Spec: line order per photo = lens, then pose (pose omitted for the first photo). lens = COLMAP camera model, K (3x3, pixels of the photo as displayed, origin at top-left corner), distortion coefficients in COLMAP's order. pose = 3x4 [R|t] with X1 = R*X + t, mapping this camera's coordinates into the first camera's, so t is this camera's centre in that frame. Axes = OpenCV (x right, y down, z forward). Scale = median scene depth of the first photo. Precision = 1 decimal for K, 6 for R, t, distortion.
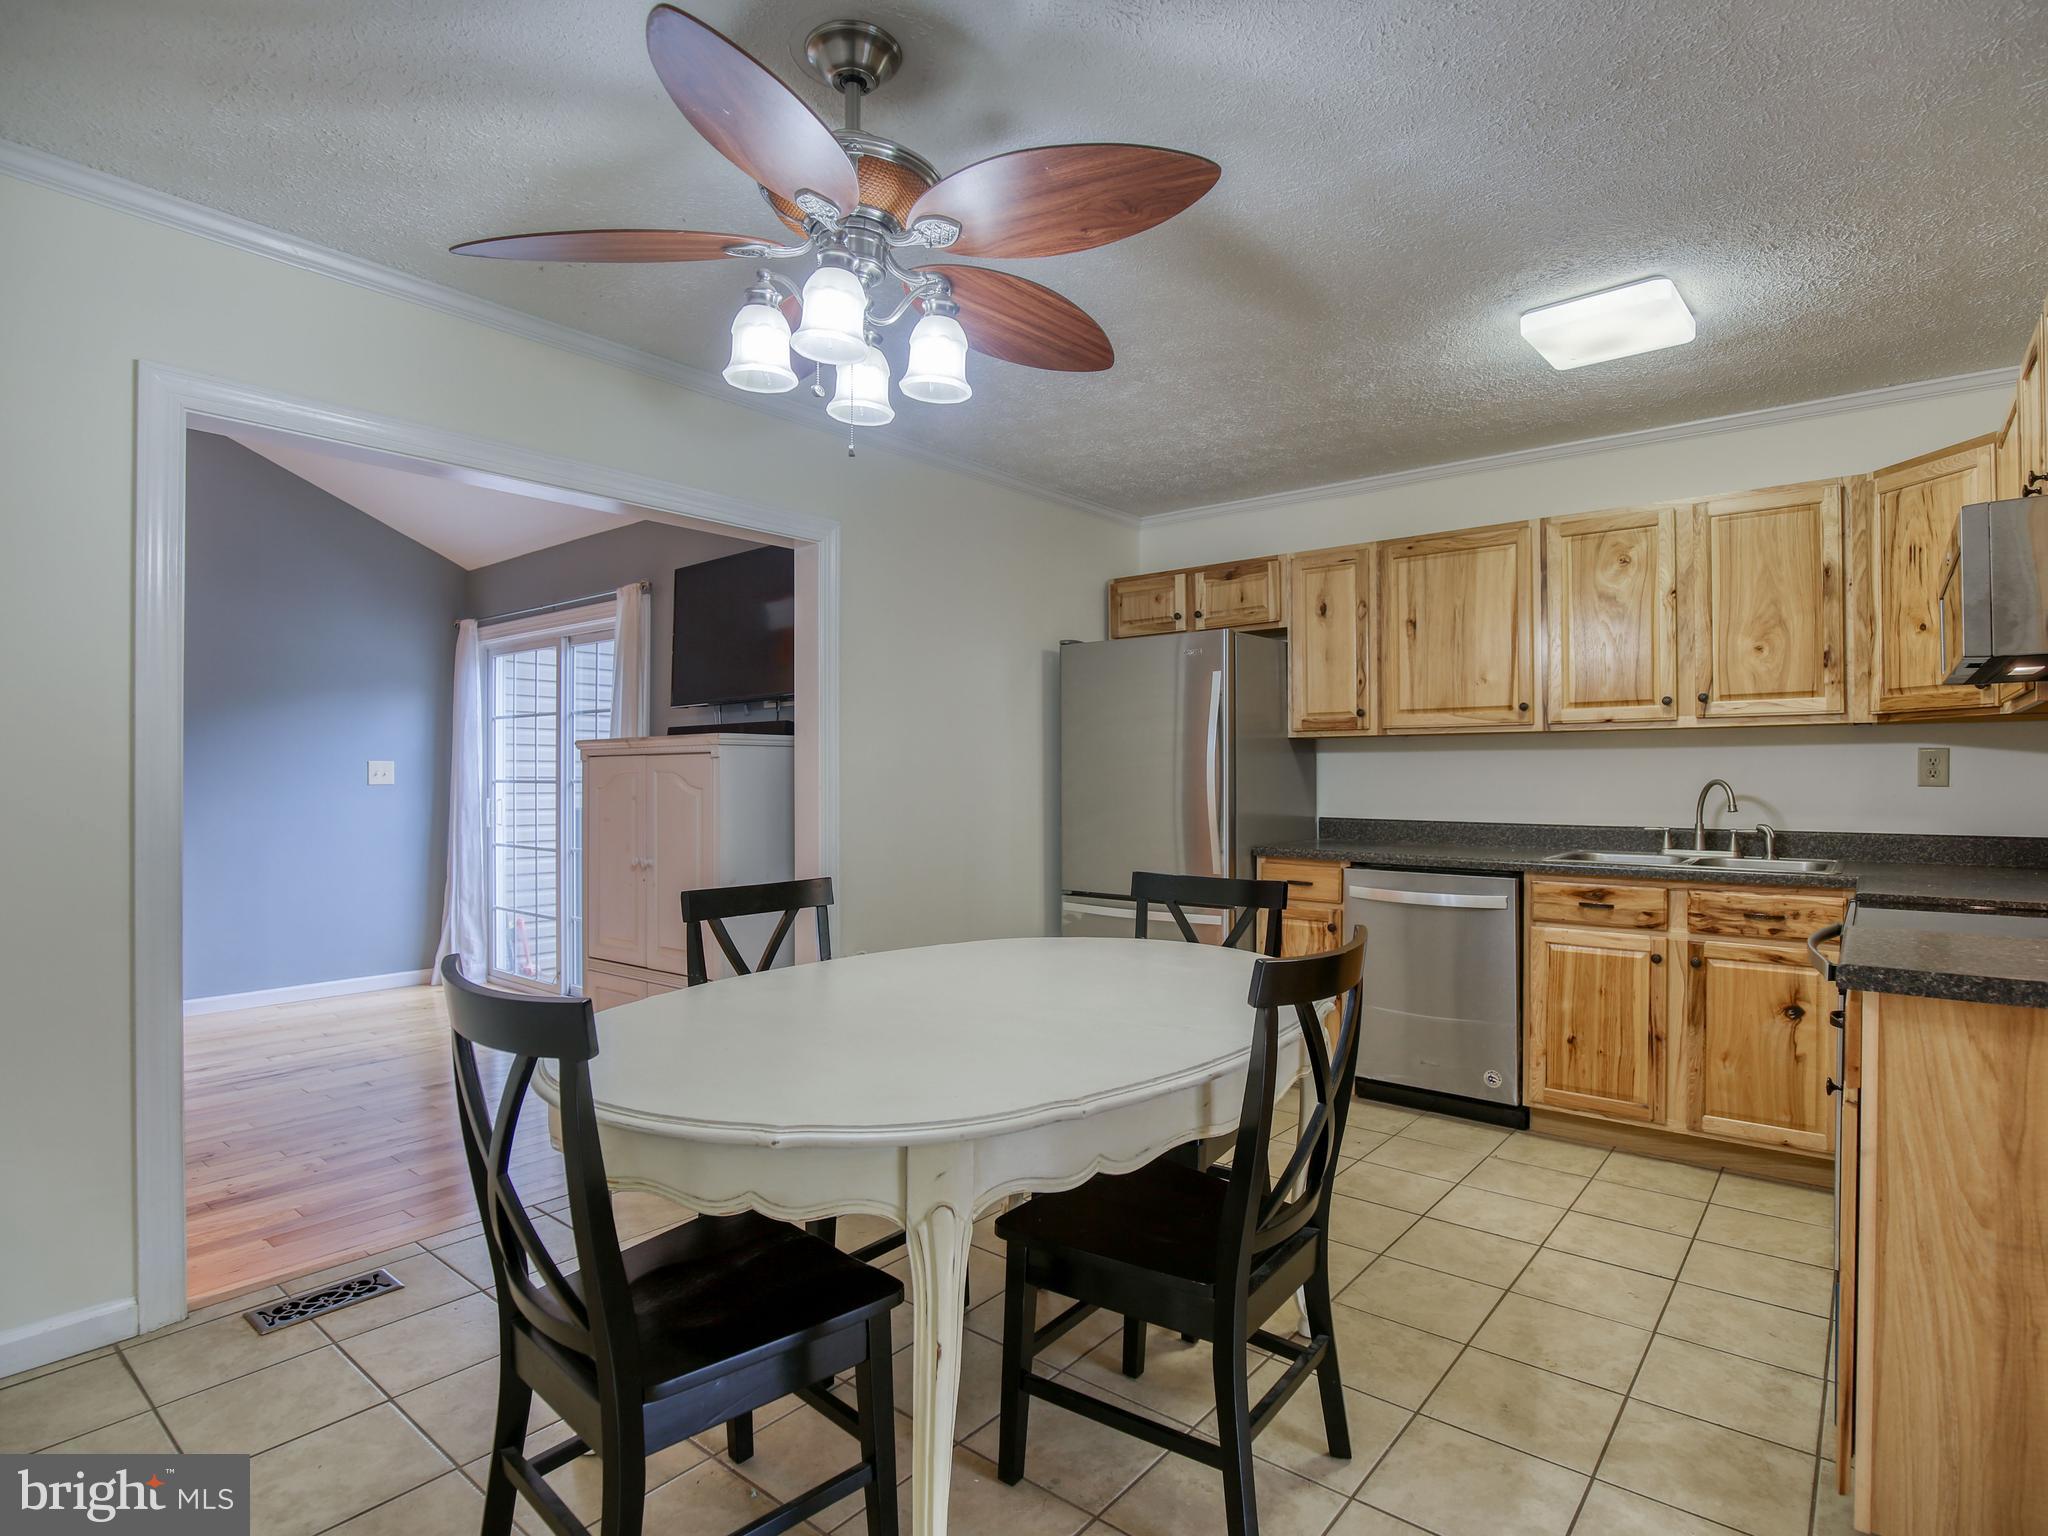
lens RADIAL K [[1058.8, 0, 1032.3], [0, 1058.8, 765.3], [0, 0, 1]] dist [-0.030868, 0.001527]
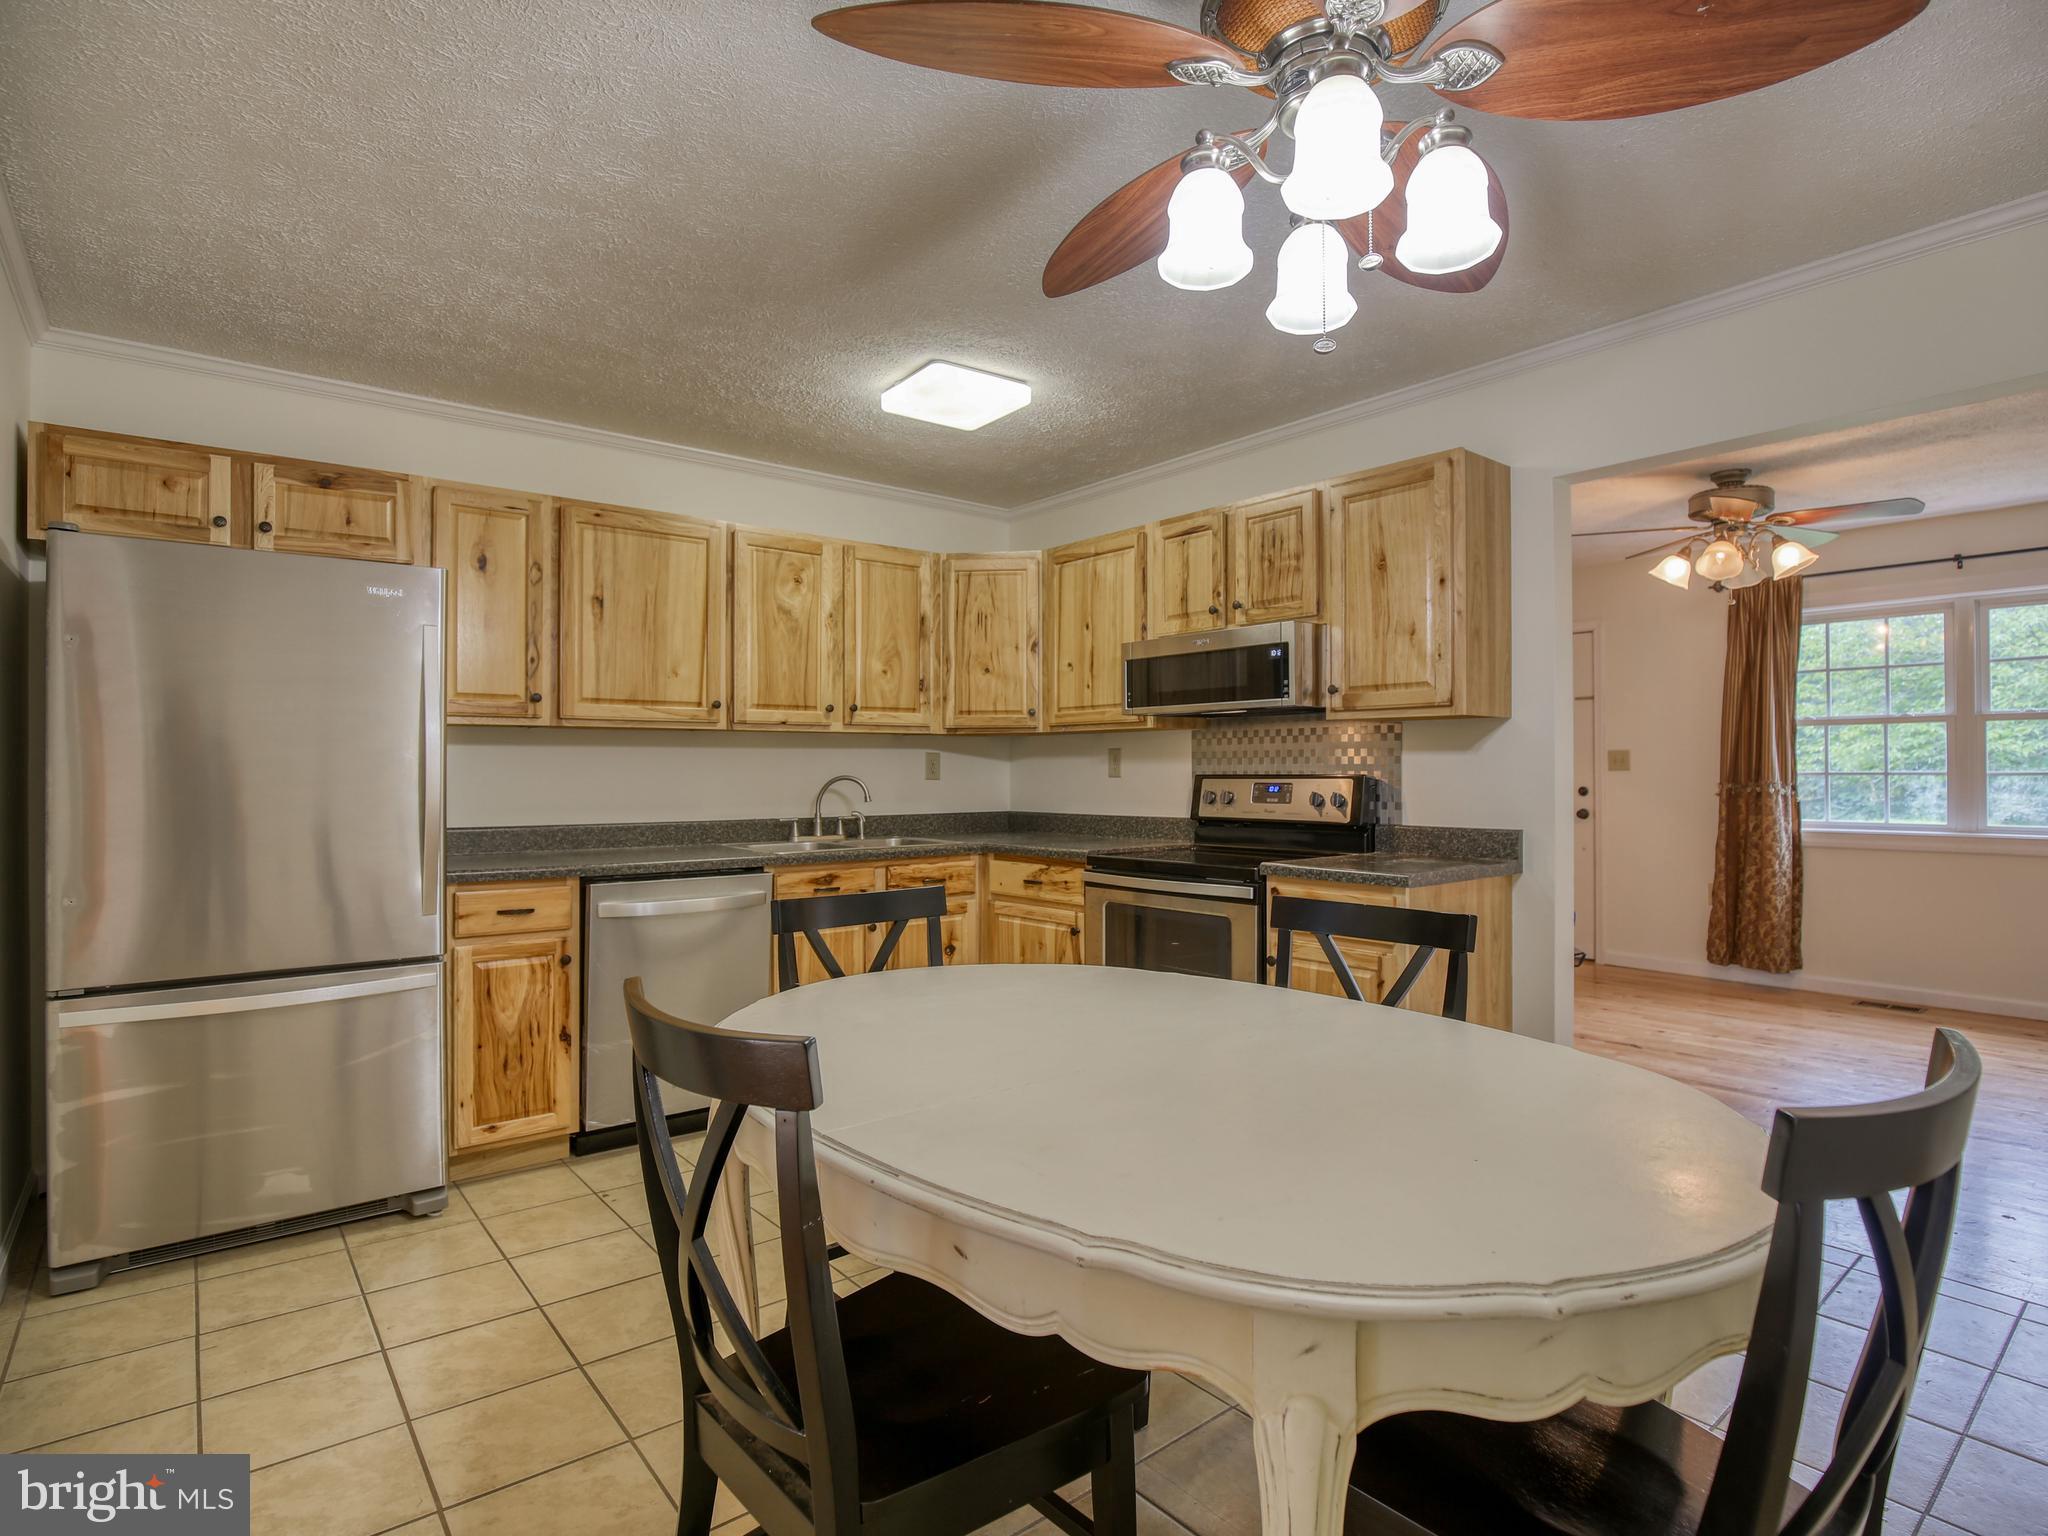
lens RADIAL K [[1058.8, 0, 1032.3], [0, 1058.8, 765.3], [0, 0, 1]] dist [-0.030868, 0.001527]
pose [[0.199085, 0.004562, 0.979972, -0.468058], [-0.005717, 0.999978, -0.003494, 0.004121], [-0.979966, -0.004907, 0.199106, 0.509853]]
